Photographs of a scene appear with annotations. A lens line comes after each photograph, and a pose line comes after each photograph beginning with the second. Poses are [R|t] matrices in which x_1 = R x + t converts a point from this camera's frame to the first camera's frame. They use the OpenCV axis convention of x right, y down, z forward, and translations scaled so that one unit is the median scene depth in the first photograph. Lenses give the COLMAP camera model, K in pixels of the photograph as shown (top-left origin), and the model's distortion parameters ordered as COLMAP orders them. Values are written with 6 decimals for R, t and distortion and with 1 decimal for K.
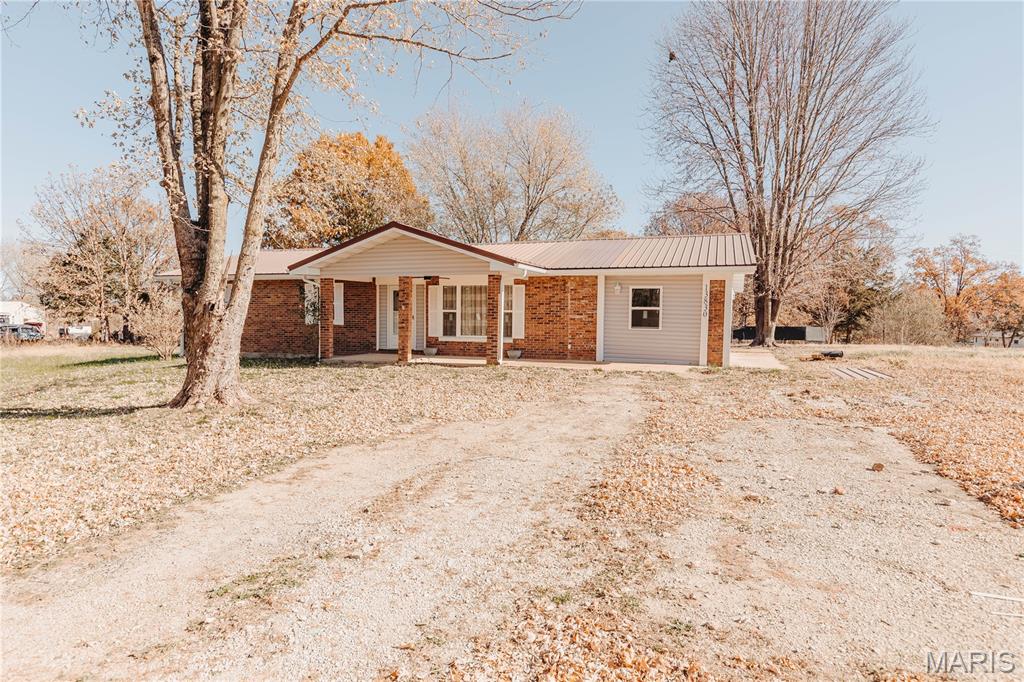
lens RADIAL K [[604.3, 0, 517.3], [0, 604.3, 340.4], [0, 0, 1]] dist [-0.001111, 0.002471]
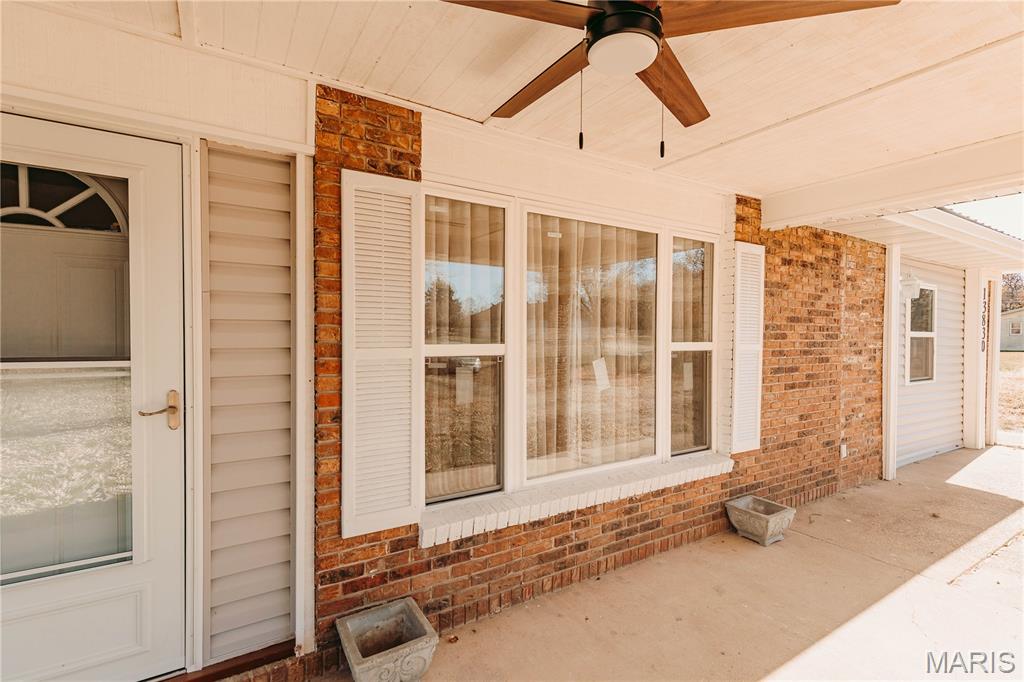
lens RADIAL K [[471.0, 0, 502.1], [0, 471.0, 339.6], [0, 0, 1]] dist [0.008801, -0.002274]
pose [[0.615628, -0.017331, 0.787846, -0.223886], [0.030193, 0.999543, -0.001604, -0.054171], [-0.787458, 0.024775, 0.615870, 0.962021]]
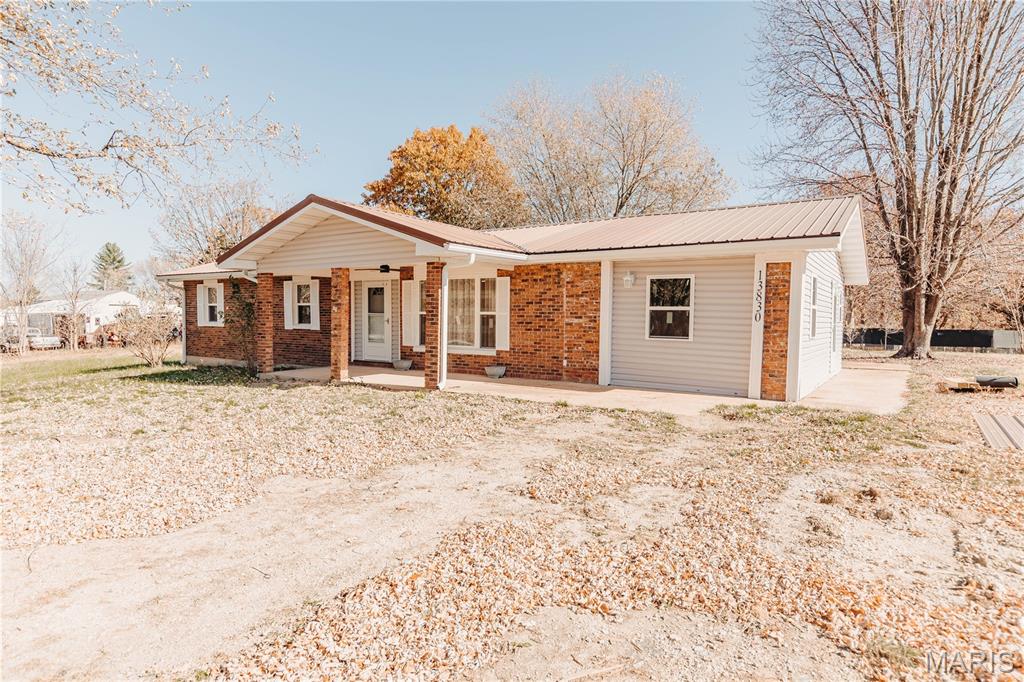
lens RADIAL K [[604.3, 0, 510.3], [0, 604.3, 342.7], [0, 0, 1]] dist [-0.001111, 0.002471]
pose [[0.970696, 0.008902, -0.240146, 0.189061], [-0.008152, 0.999958, 0.004114, -0.015426], [0.240172, -0.002035, 0.970728, 0.289380]]
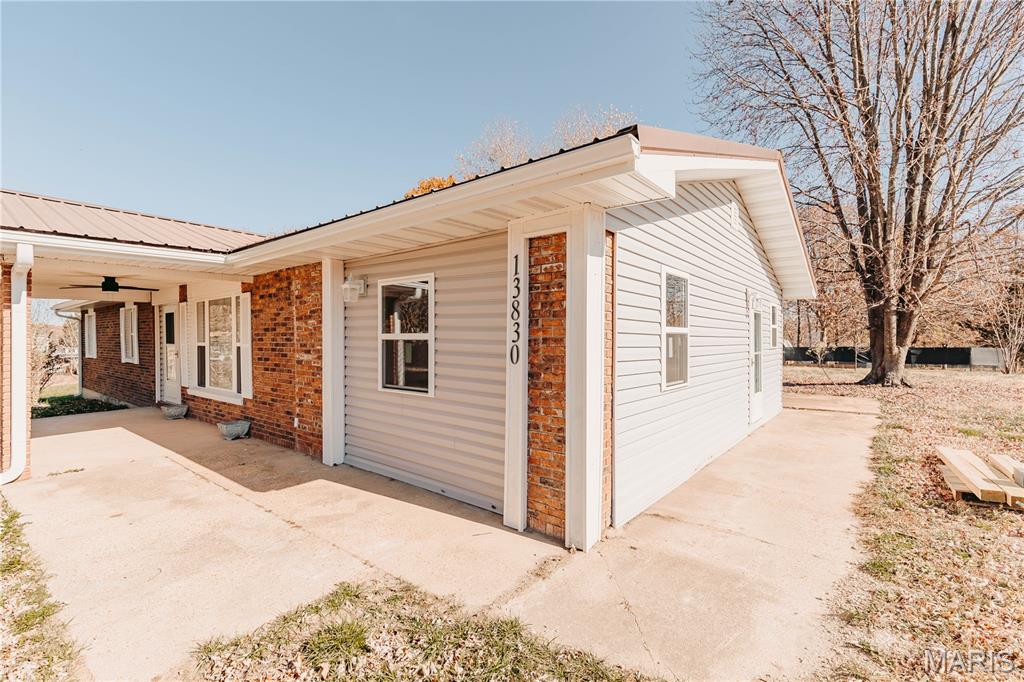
lens RADIAL K [[471.0, 0, 502.2], [0, 471.0, 342.4], [0, 0, 1]] dist [0.008801, -0.002274]
pose [[0.943758, -0.011440, -0.330440, 0.341459], [0.001546, 0.999543, -0.030188, -0.038032], [0.330634, 0.027980, 0.943344, 0.697251]]
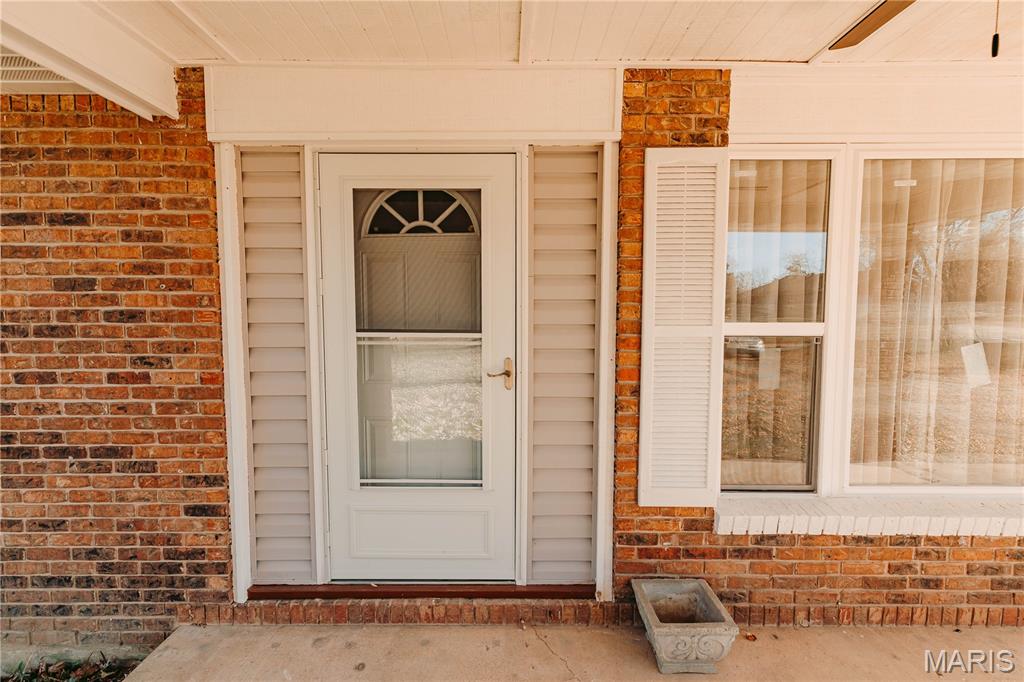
lens RADIAL K [[471.0, 0, 495.3], [0, 471.0, 342.7], [0, 0, 1]] dist [0.008801, -0.002274]
pose [[0.938932, -0.032793, 0.342536, -0.232982], [0.022689, 0.999182, 0.033463, -0.053905], [-0.343353, -0.023648, 0.938909, 0.964586]]
